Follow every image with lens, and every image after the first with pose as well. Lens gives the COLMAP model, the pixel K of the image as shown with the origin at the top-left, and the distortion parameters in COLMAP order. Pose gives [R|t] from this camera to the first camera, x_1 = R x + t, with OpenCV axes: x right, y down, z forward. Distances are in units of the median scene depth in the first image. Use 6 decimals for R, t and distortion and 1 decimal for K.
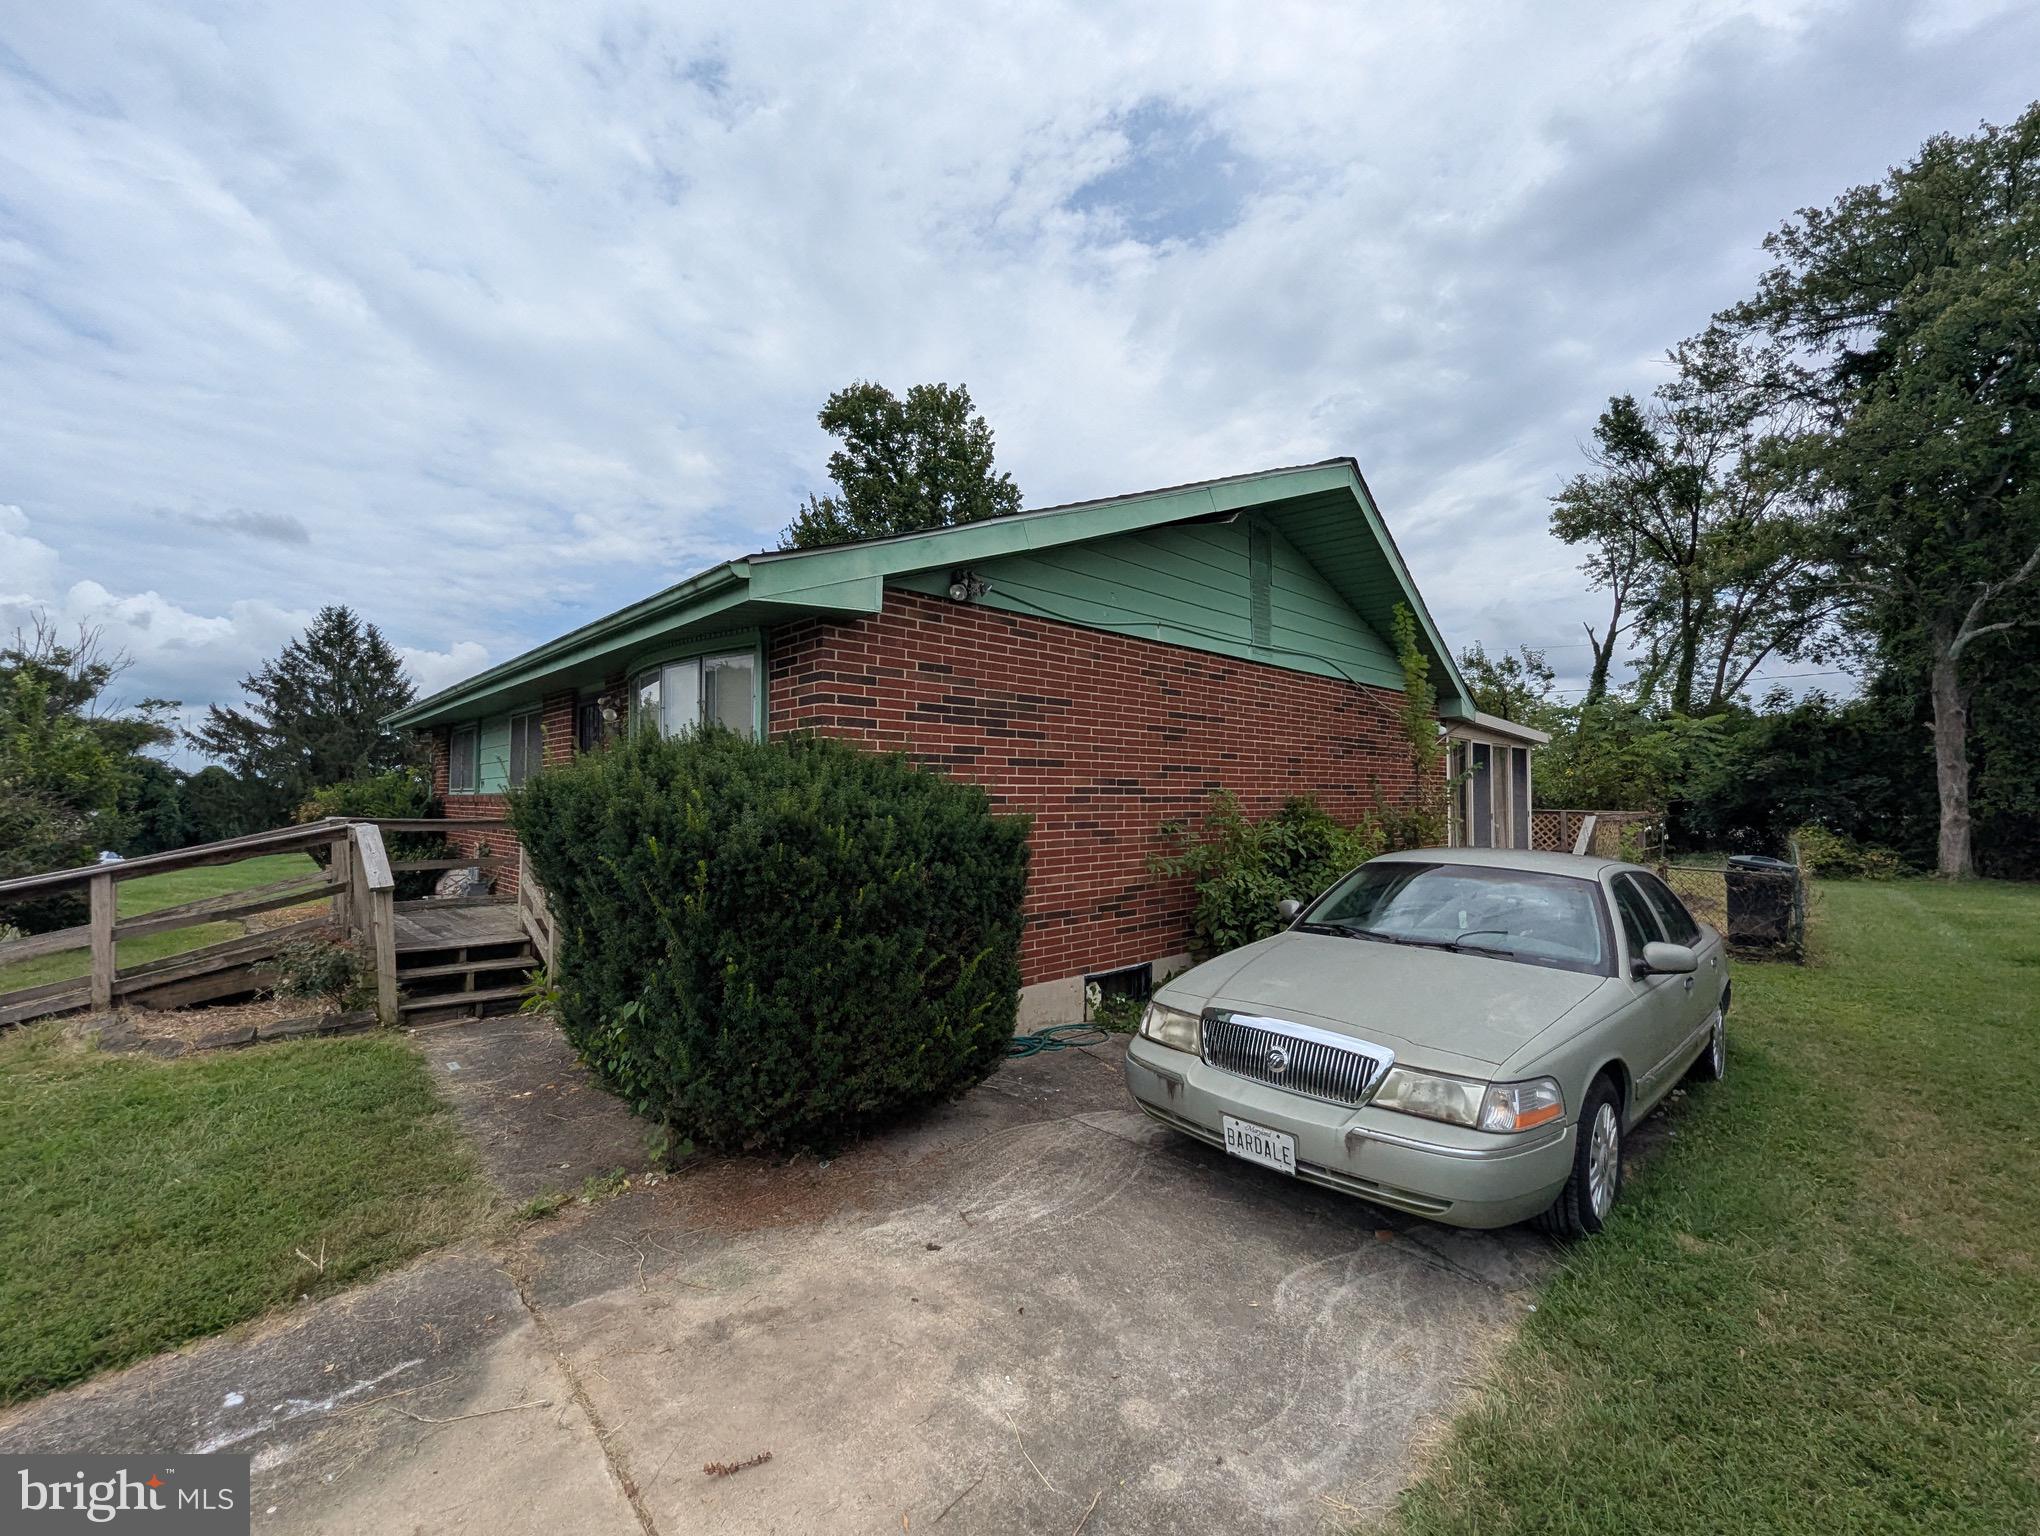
lens RADIAL K [[850.0, 0, 1008.3], [0, 850.0, 767.1], [0, 0, 1]] dist [0.004946, -0.002149]
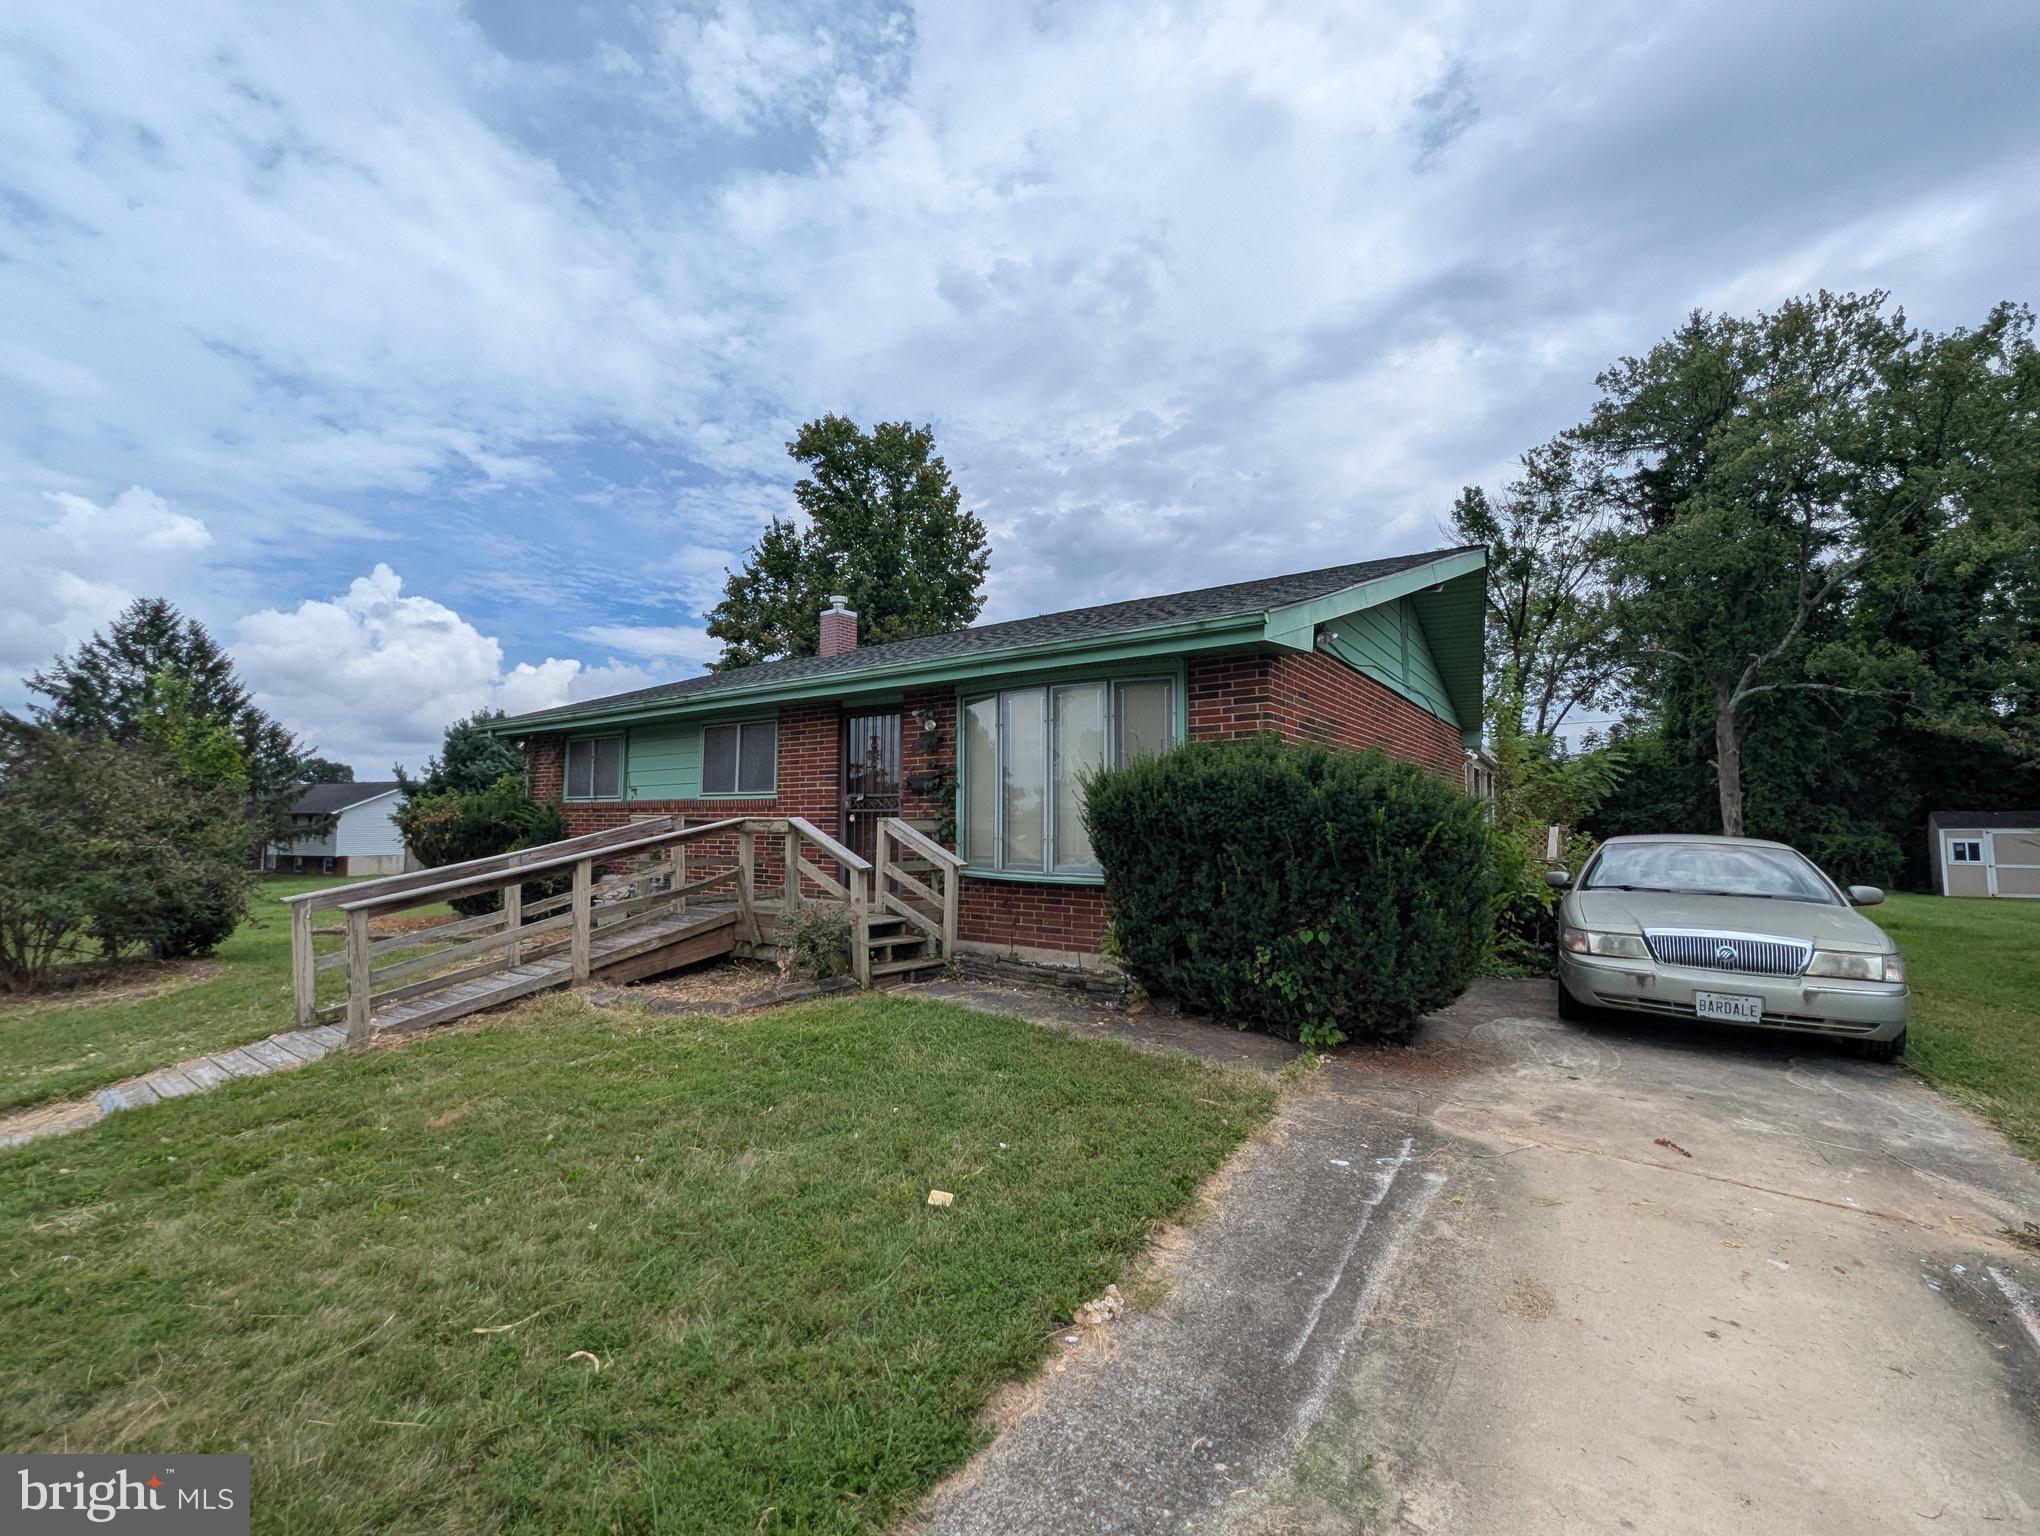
lens RADIAL K [[850.0, 0, 985.1], [0, 850.0, 766.5], [0, 0, 1]] dist [0.004946, -0.002149]
pose [[0.981690, 0.017177, 0.189710, -0.211744], [-0.010887, 0.999358, -0.034147, 0.010875], [-0.190175, 0.031456, 0.981246, -0.045663]]
